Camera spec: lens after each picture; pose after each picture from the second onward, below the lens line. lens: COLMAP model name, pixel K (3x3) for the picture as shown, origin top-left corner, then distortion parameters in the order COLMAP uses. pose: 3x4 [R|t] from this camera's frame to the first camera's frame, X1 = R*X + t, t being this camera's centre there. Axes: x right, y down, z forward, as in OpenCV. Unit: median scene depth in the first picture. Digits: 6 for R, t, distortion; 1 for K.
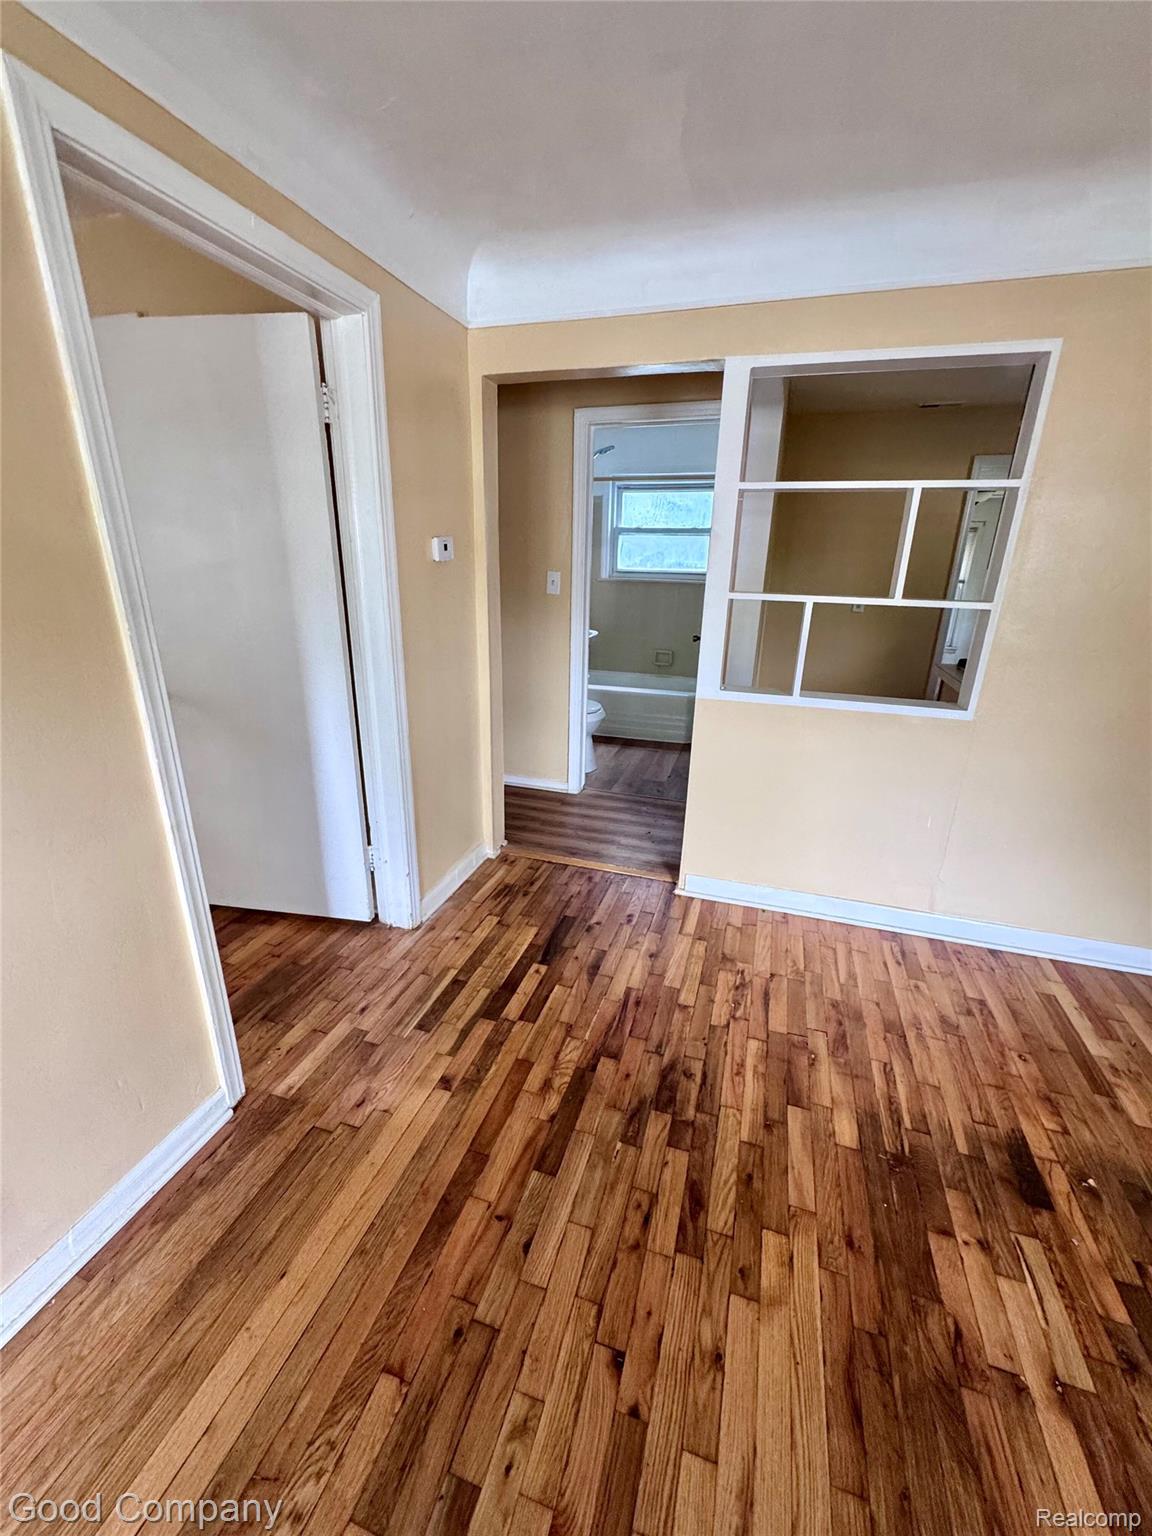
lens RADIAL K [[614.5, 0, 573.2], [0, 614.5, 768.0], [0, 0, 1]] dist [-0.004277, 0.000608]
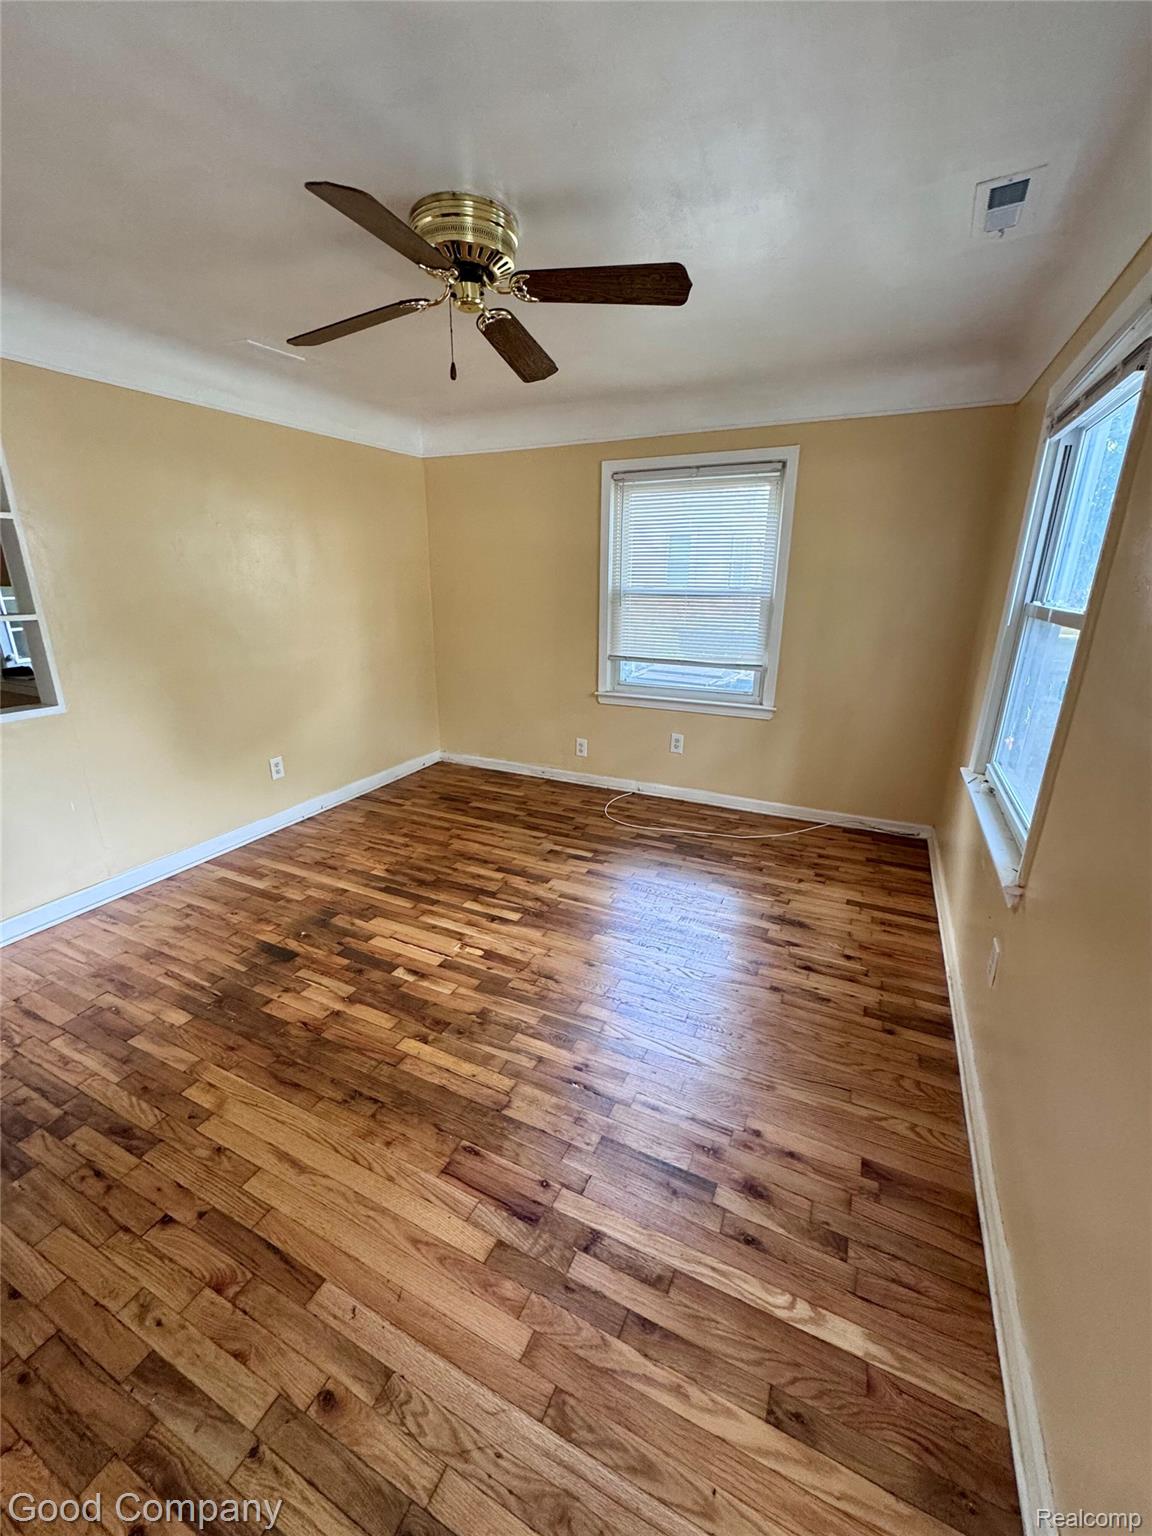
lens RADIAL K [[614.5, 0, 579.3], [0, 614.5, 769.8], [0, 0, 1]] dist [-0.004277, 0.000608]
pose [[0.135604, -0.317868, 0.938388, -0.465078], [0.321952, 0.909873, 0.261685, 0.043551], [-0.936994, 0.266630, 0.225721, -0.220479]]
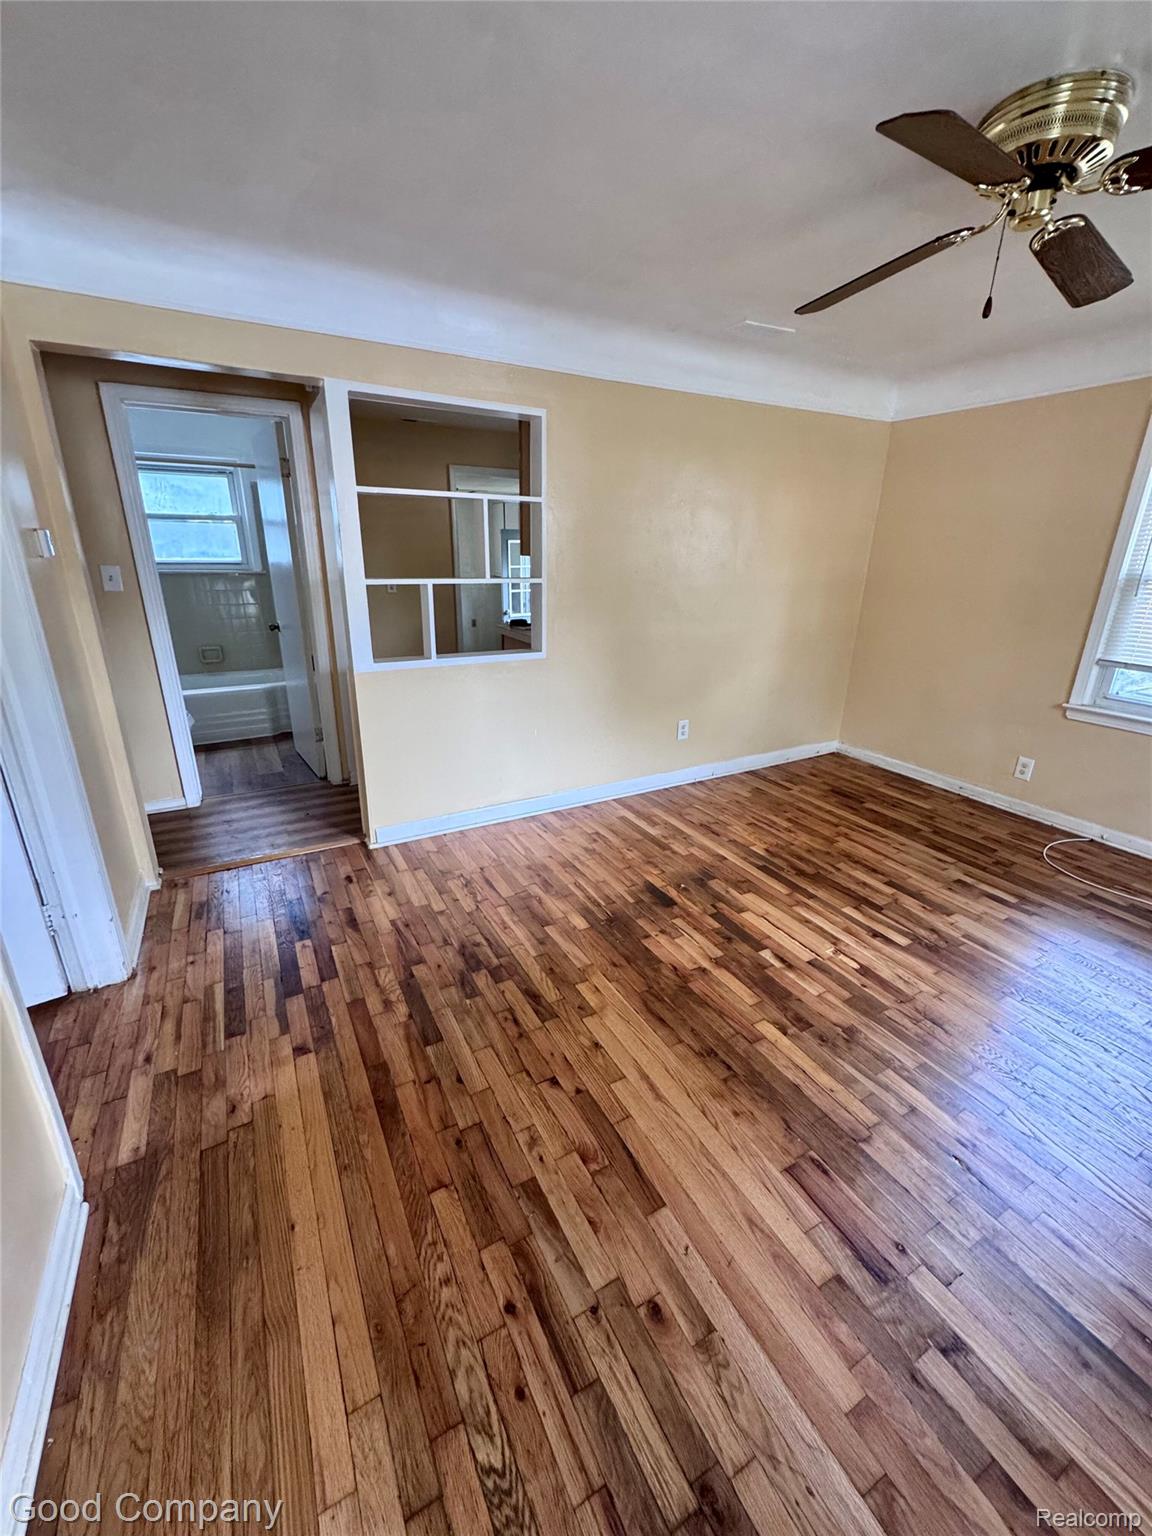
lens RADIAL K [[614.5, 0, 573.9], [0, 614.5, 770.9], [0, 0, 1]] dist [-0.004277, 0.000608]
pose [[0.690137, -0.255603, 0.677037, -0.489294], [0.236194, 0.963873, 0.123129, 0.024971], [-0.684050, 0.074937, 0.725576, -0.140215]]
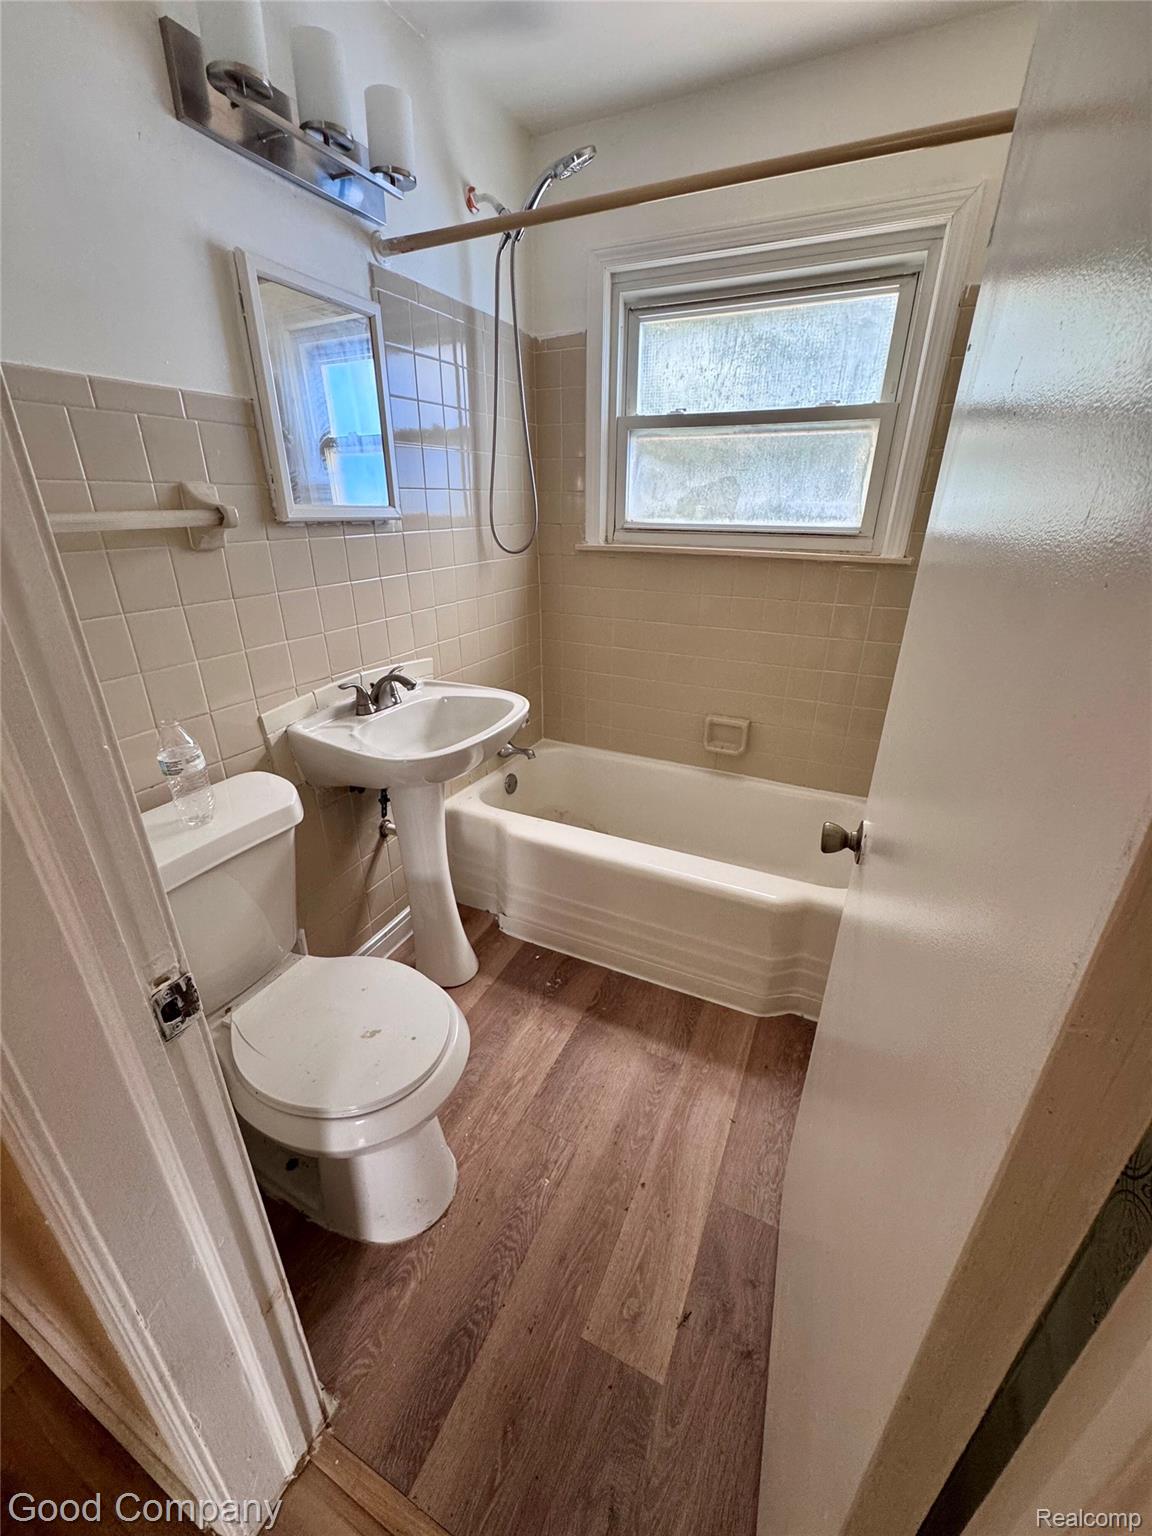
lens RADIAL K [[614.5, 0, 580.0], [0, 614.5, 752.0], [0, 0, 1]] dist [-0.004277, 0.000608]
pose [[0.990165, 0.046454, -0.131969, 0.336308], [-0.036598, 0.996424, 0.076153, -0.638188], [0.135035, -0.070574, 0.988324, 1.846078]]
